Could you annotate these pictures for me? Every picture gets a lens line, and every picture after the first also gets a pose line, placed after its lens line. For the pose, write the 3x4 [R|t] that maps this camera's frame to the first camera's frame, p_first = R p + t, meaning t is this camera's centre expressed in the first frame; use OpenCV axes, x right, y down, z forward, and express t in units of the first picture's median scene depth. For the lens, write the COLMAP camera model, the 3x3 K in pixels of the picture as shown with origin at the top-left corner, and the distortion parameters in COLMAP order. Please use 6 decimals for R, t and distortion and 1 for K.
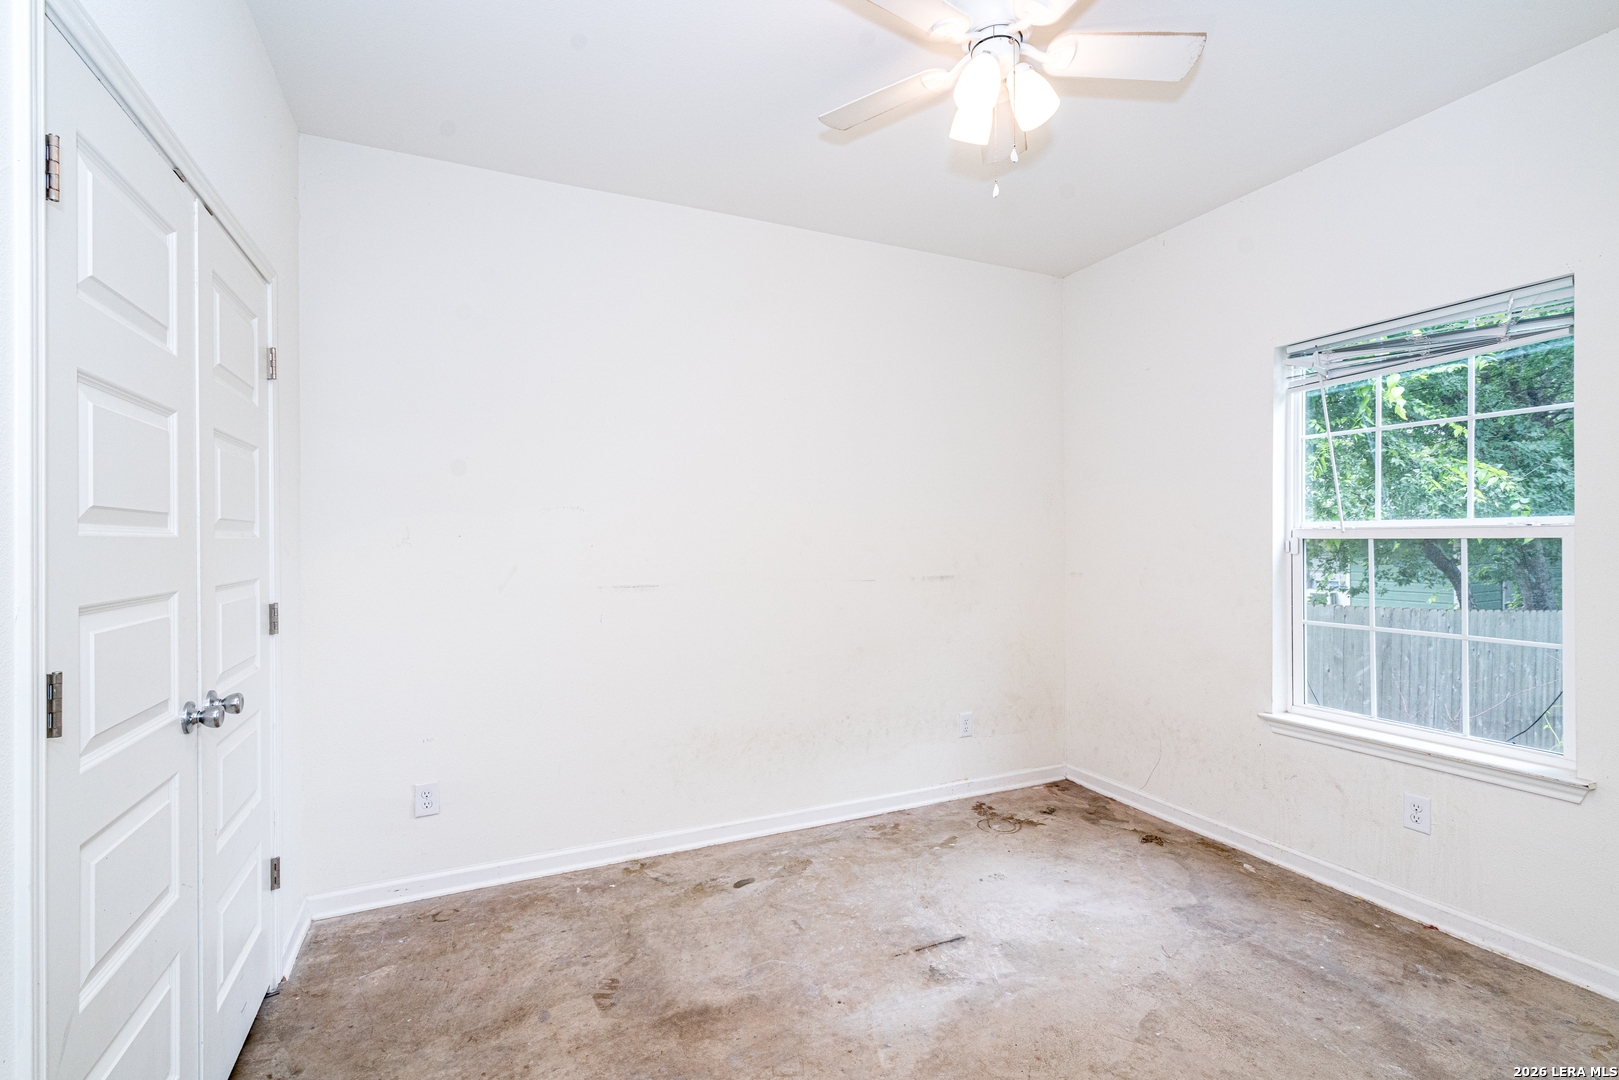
lens RADIAL K [[735.4, 0, 819.9], [0, 735.4, 542.9], [0, 0, 1]] dist [-0.001329, 0.000704]
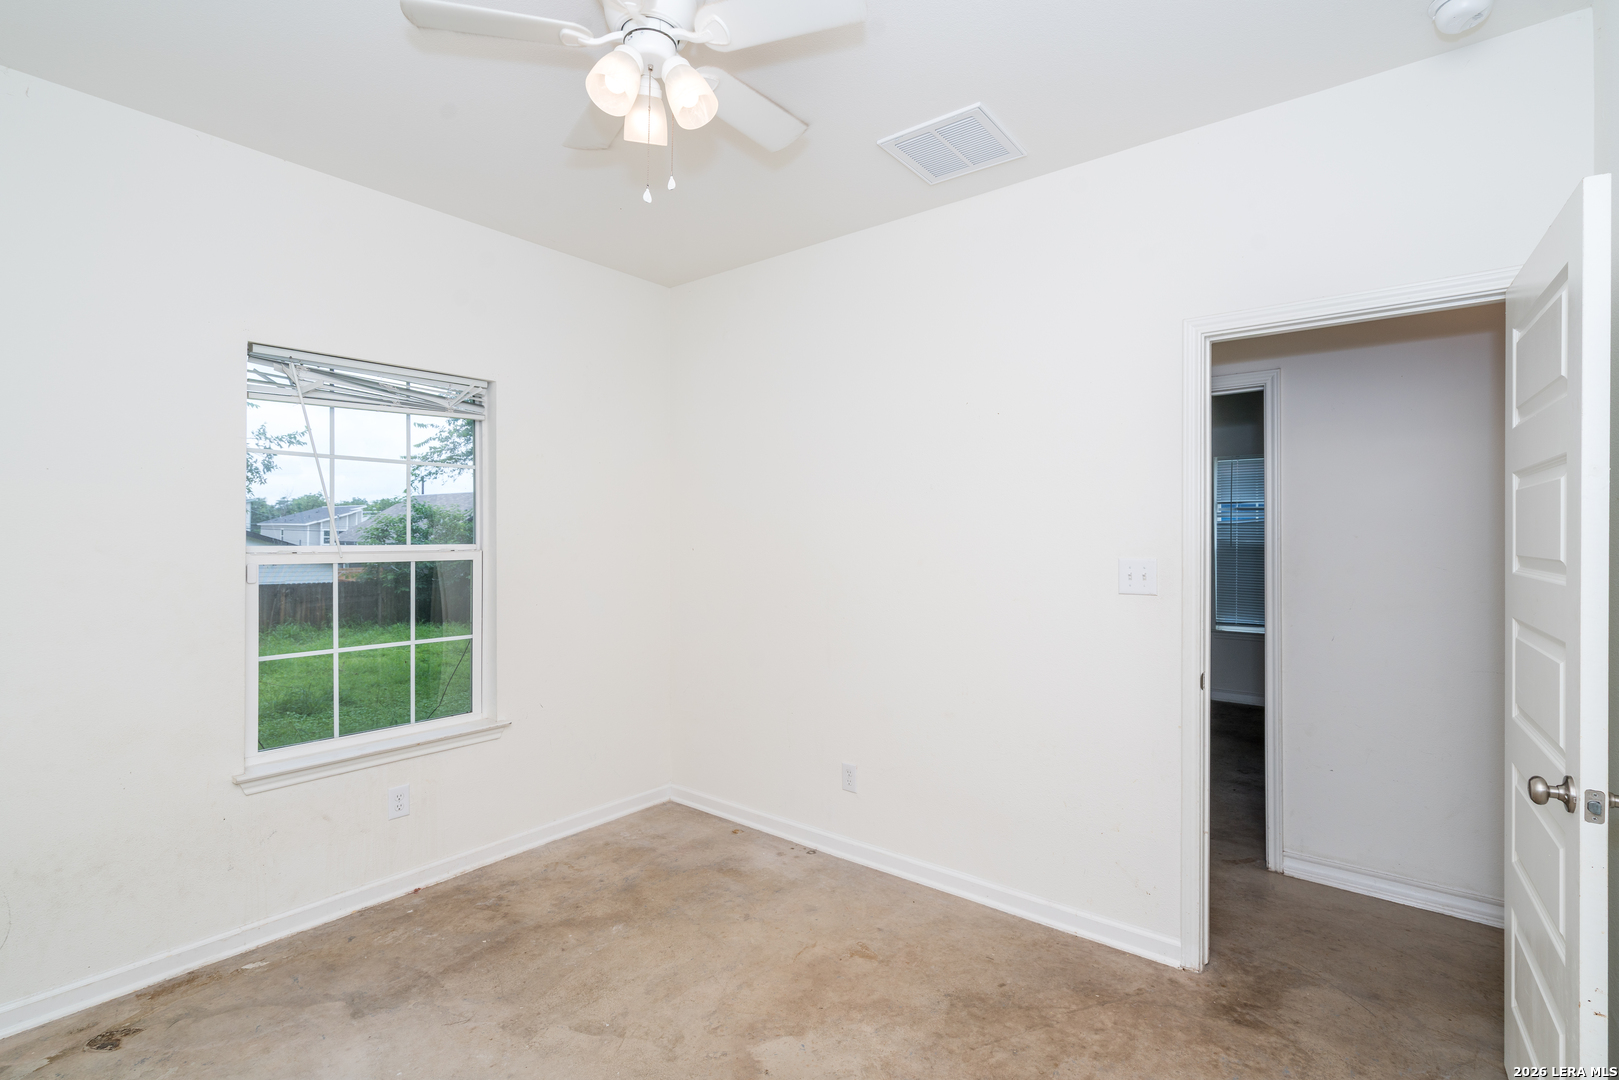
lens RADIAL K [[735.2, 0, 811.2], [0, 735.2, 537.1], [0, 0, 1]] dist [0.000363, 0.001033]
pose [[-0.446349, 0.008797, 0.894816, -0.543164], [0.002193, 0.999959, -0.008737, -0.037752], [-0.894856, -0.001938, -0.446351, 1.003851]]
